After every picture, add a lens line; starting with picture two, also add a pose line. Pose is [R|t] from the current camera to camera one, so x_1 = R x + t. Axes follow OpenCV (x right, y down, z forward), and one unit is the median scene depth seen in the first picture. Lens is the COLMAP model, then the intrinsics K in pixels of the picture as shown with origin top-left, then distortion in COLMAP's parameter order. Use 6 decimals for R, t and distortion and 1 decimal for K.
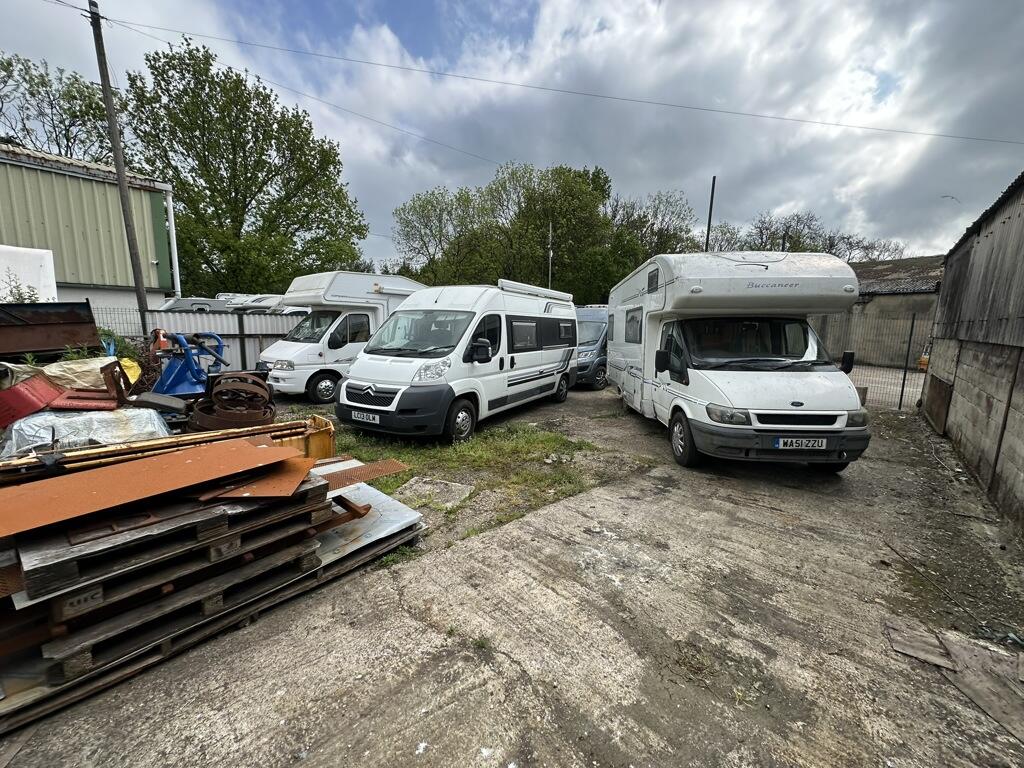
lens RADIAL K [[408.1, 0, 512.5], [0, 408.1, 379.6], [0, 0, 1]] dist [-0.000663, 0.000342]
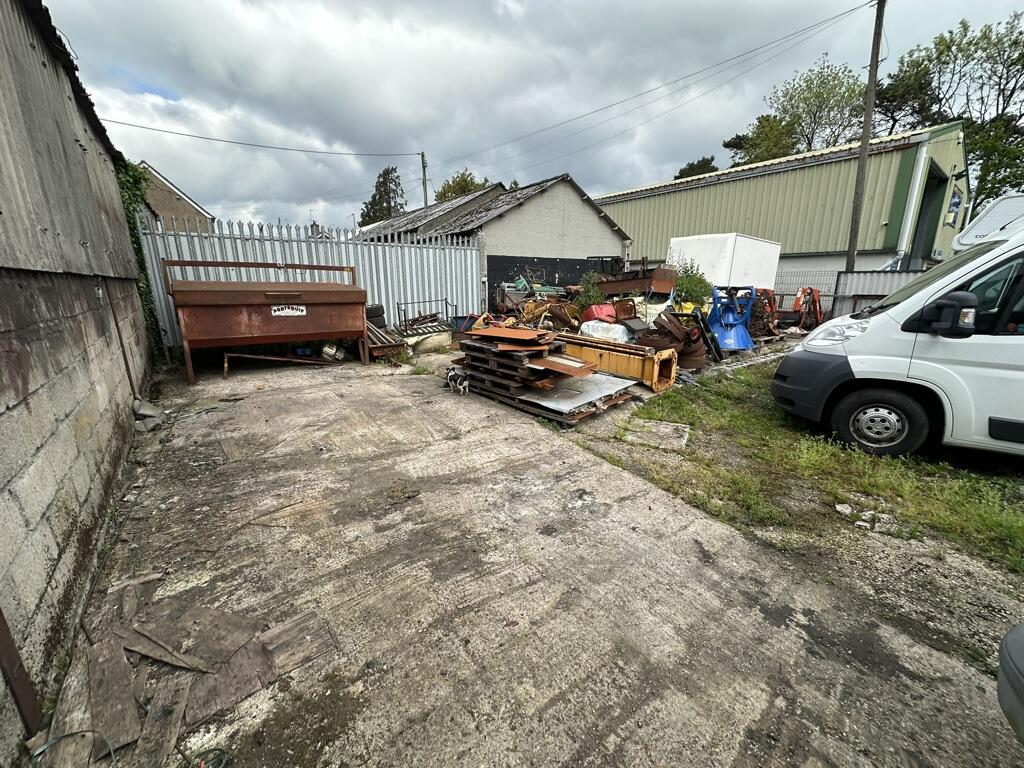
lens RADIAL K [[408.1, 0, 512.5], [0, 408.1, 379.6], [0, 0, 1]] dist [-0.000663, 0.000342]
pose [[-0.190073, 0.204289, -0.960280, 0.933644], [-0.142149, 0.962078, 0.232808, -0.048559], [0.971425, 0.180753, -0.153825, 0.857158]]
